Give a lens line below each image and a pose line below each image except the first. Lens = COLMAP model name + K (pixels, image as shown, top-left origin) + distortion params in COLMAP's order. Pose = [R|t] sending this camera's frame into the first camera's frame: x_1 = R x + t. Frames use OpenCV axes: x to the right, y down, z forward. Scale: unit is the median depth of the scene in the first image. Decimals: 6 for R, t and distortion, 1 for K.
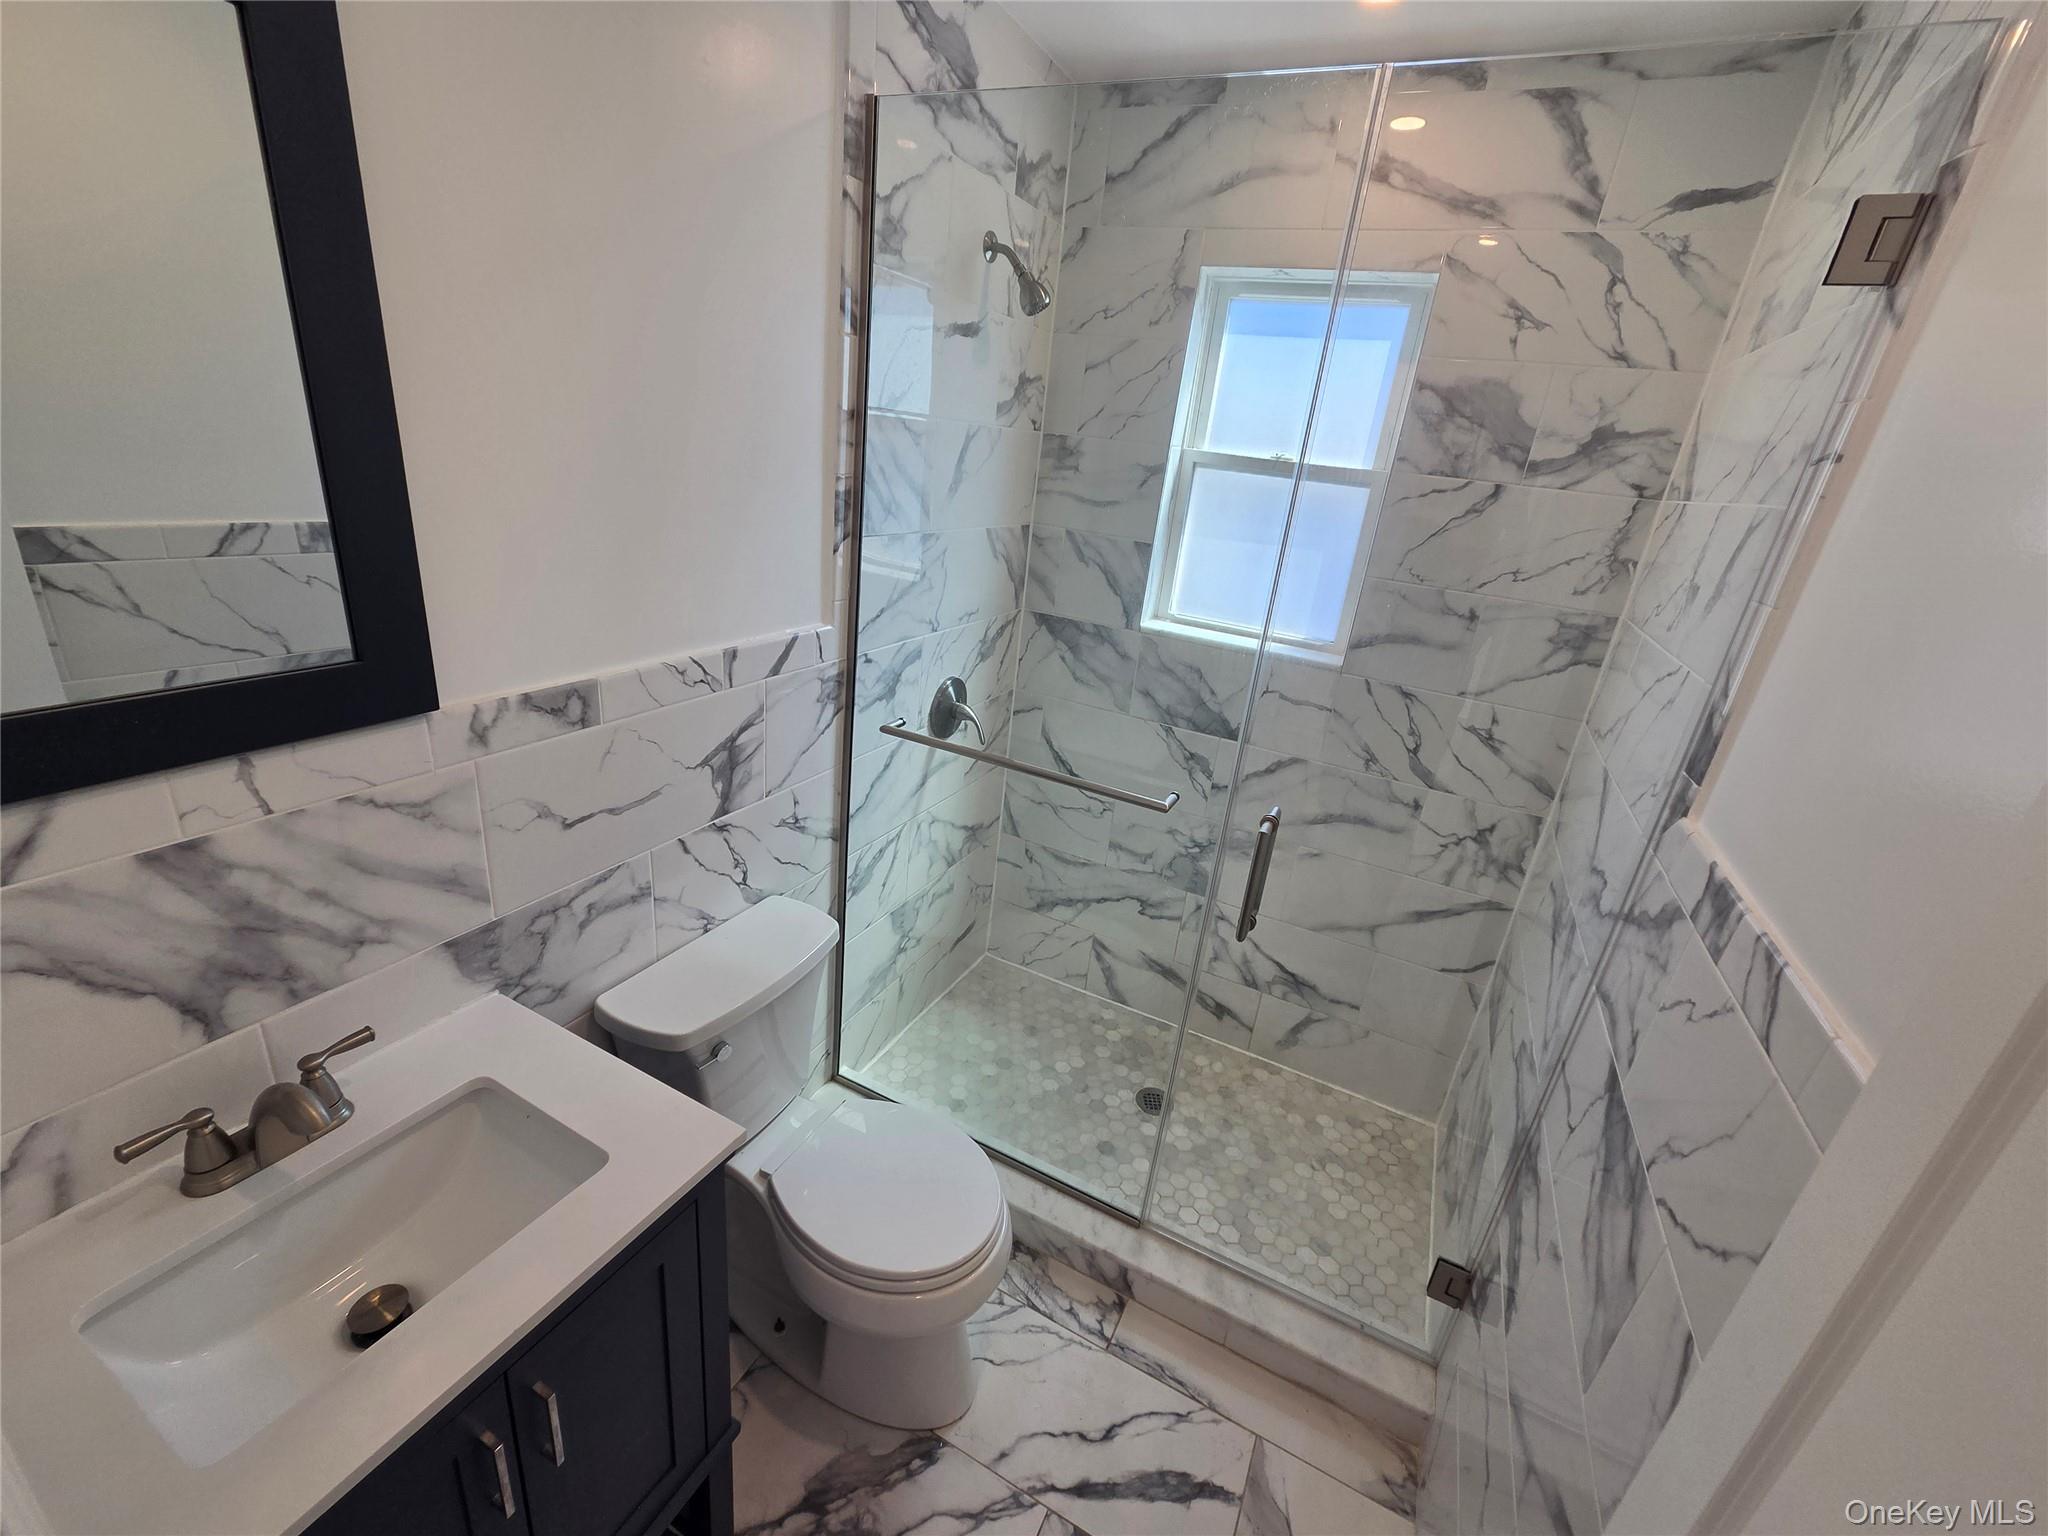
lens RADIAL K [[840.4, 0, 1015.0], [0, 840.4, 763.1], [0, 0, 1]] dist [-0.010225, 0.005688]
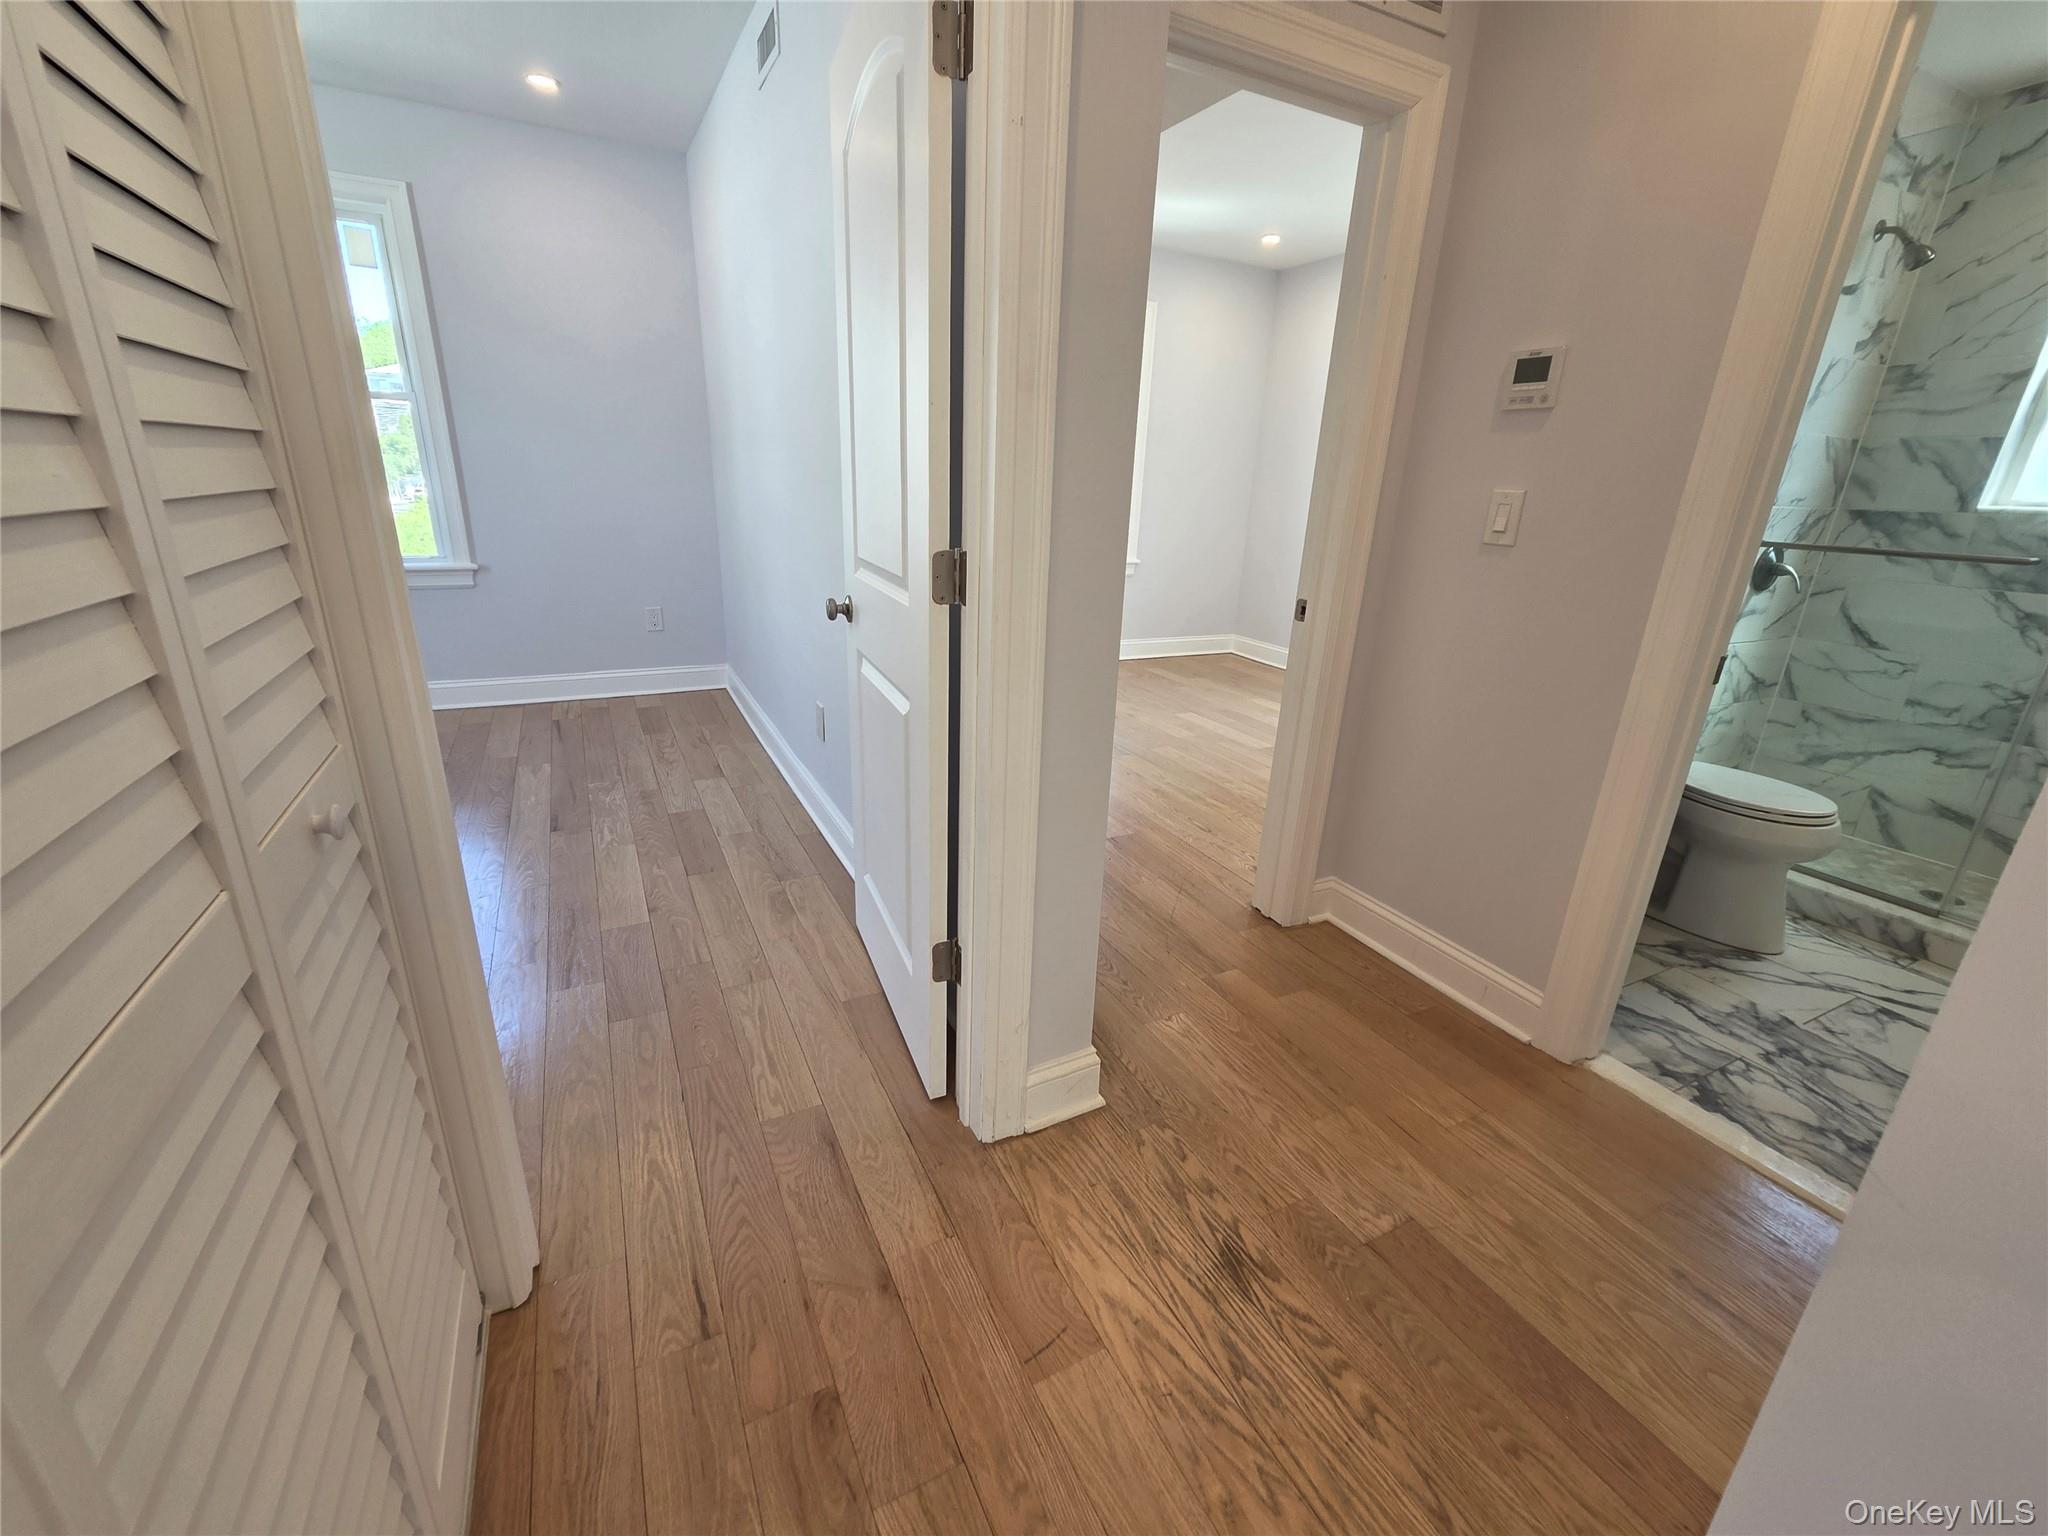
lens RADIAL K [[840.4, 0, 1015.0], [0, 840.4, 763.1], [0, 0, 1]] dist [-0.010225, 0.005688]
pose [[0.805362, 0.117667, -0.580988, -0.224955], [-0.167200, 0.985397, -0.032200, 0.472565], [0.568715, 0.123074, 0.813275, -0.736838]]
